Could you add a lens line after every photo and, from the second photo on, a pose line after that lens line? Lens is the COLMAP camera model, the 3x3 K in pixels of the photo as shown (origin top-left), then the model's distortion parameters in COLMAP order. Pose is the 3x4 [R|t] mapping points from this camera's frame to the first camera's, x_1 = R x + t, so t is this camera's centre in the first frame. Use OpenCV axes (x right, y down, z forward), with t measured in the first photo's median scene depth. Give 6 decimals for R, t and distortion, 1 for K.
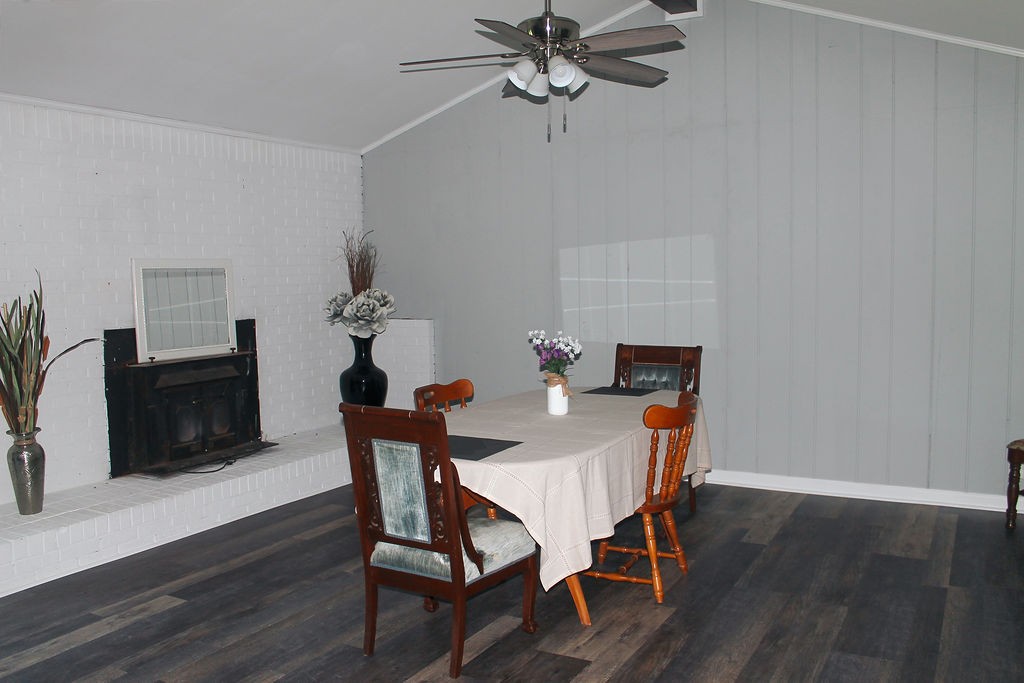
lens RADIAL K [[909.2, 0, 526.2], [0, 909.2, 328.0], [0, 0, 1]] dist [-0.152325, 0.149318]
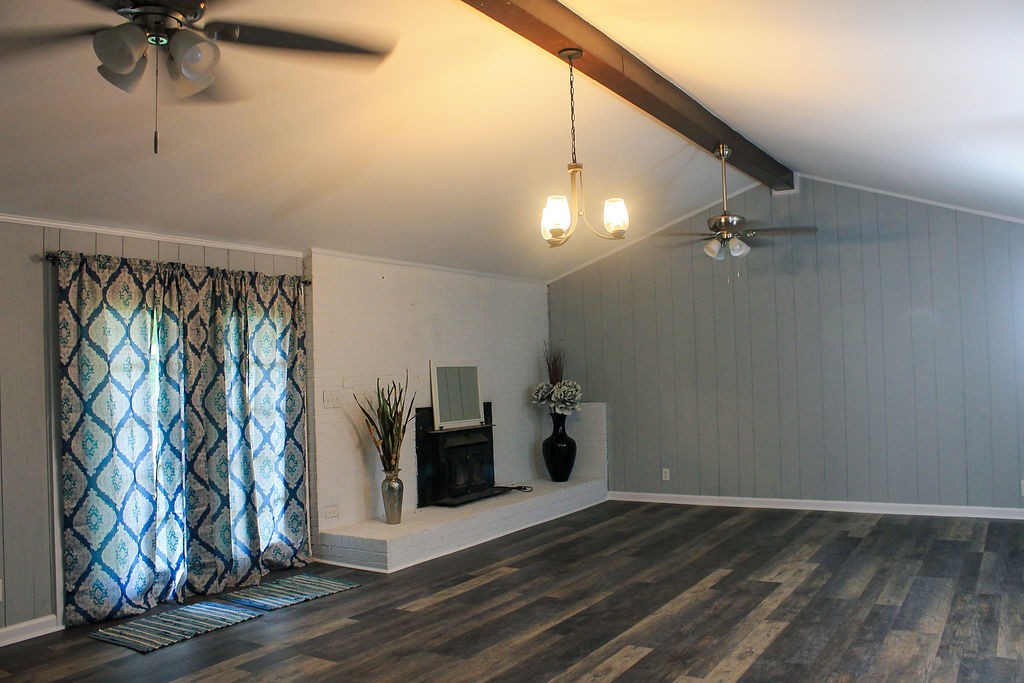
lens RADIAL K [[909.2, 0, 515.9], [0, 909.2, 332.4], [0, 0, 1]] dist [-0.152325, 0.149318]
pose [[0.999217, -0.013839, -0.037056, -0.196869], [0.009901, 0.994485, -0.104412, 0.029160], [0.038297, 0.103963, 0.993844, -0.425155]]
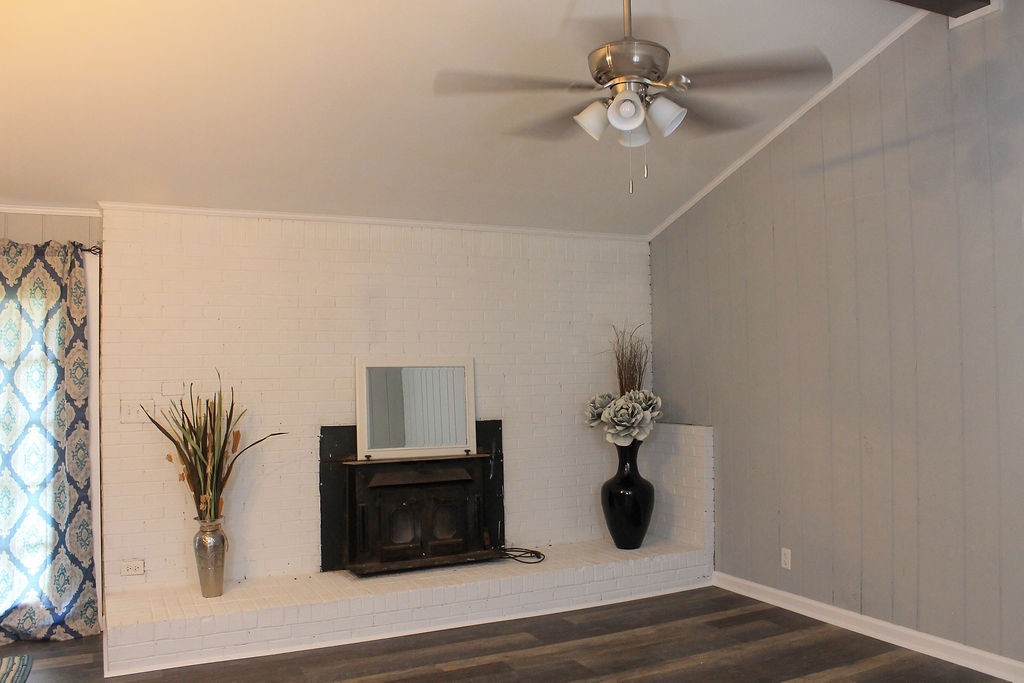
lens RADIAL K [[909.2, 0, 514.5], [0, 909.2, 339.0], [0, 0, 1]] dist [-0.152325, 0.149318]
pose [[0.819510, -0.016591, -0.572824, 0.246249], [-0.035604, 0.996176, -0.079791, -0.018557], [0.571958, 0.085784, 0.815785, 0.206956]]
